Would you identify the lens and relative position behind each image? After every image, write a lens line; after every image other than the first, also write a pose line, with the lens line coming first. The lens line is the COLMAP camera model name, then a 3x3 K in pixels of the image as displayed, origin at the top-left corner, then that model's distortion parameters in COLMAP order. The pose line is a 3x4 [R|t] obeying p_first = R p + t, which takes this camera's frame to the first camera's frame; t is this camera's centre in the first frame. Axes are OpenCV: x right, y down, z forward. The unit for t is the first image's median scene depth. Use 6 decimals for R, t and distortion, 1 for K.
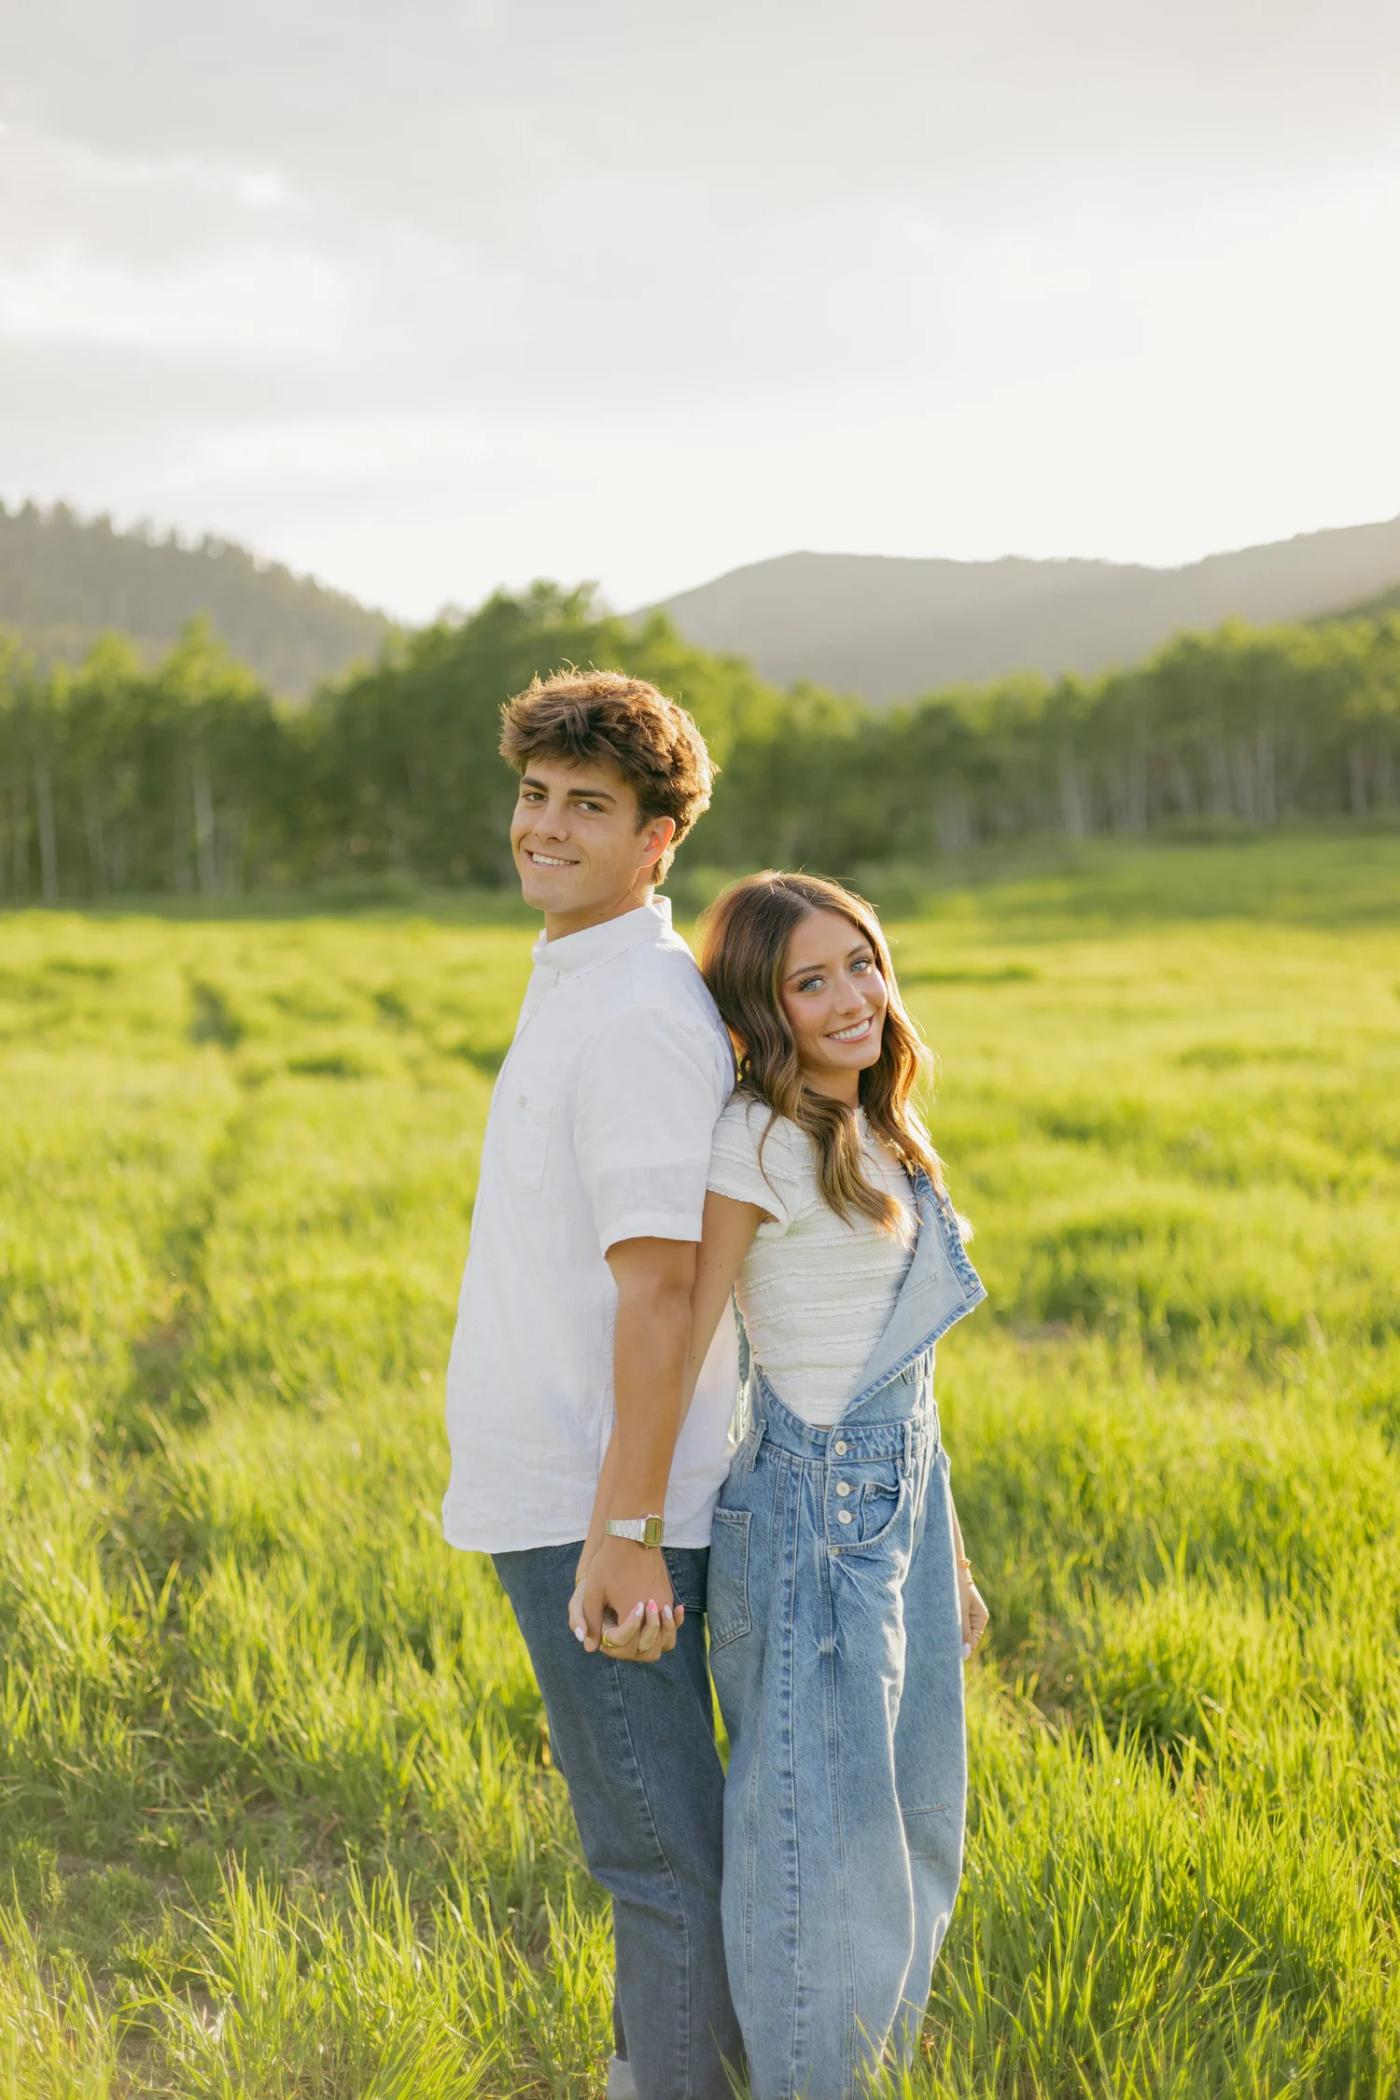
lens RADIAL K [[2952.2, 0, 700.0], [0, 2952.2, 1050.0], [0, 0, 1]] dist [0.041028, 0.035289]
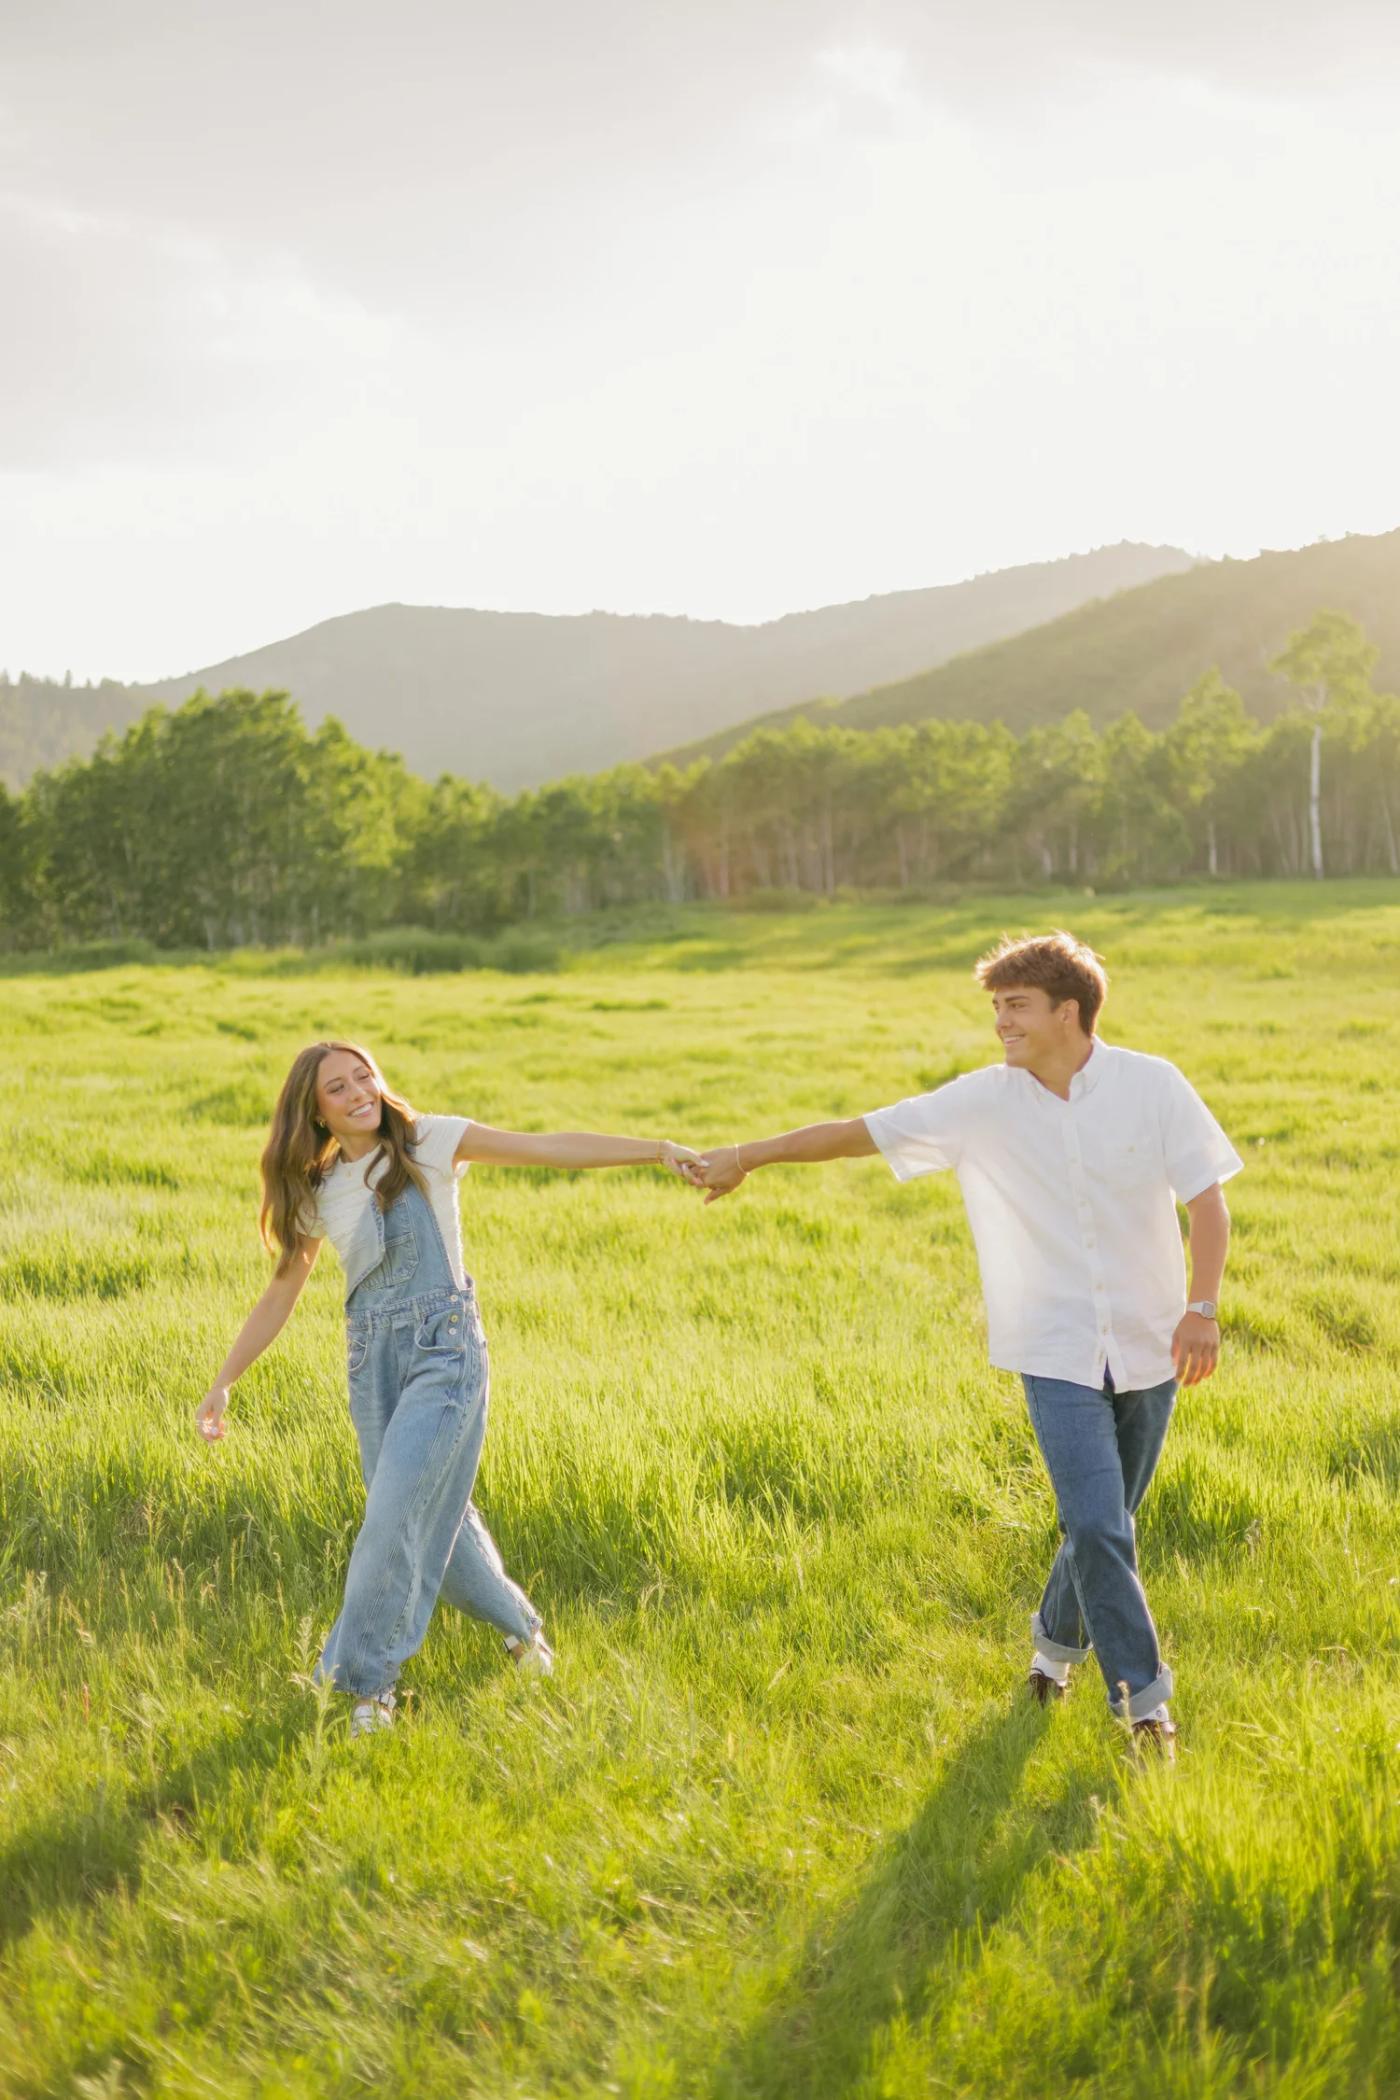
lens RADIAL K [[5977.9, 0, 700.0], [0, 5977.9, 1050.0], [0, 0, 1]] dist [0.088376, -0.609877]
pose [[0.989901, -0.003294, 0.141725, -0.208067], [0.007023, 0.999642, -0.025821, 0.050552], [-0.141589, 0.026555, 0.989569, -1.413926]]
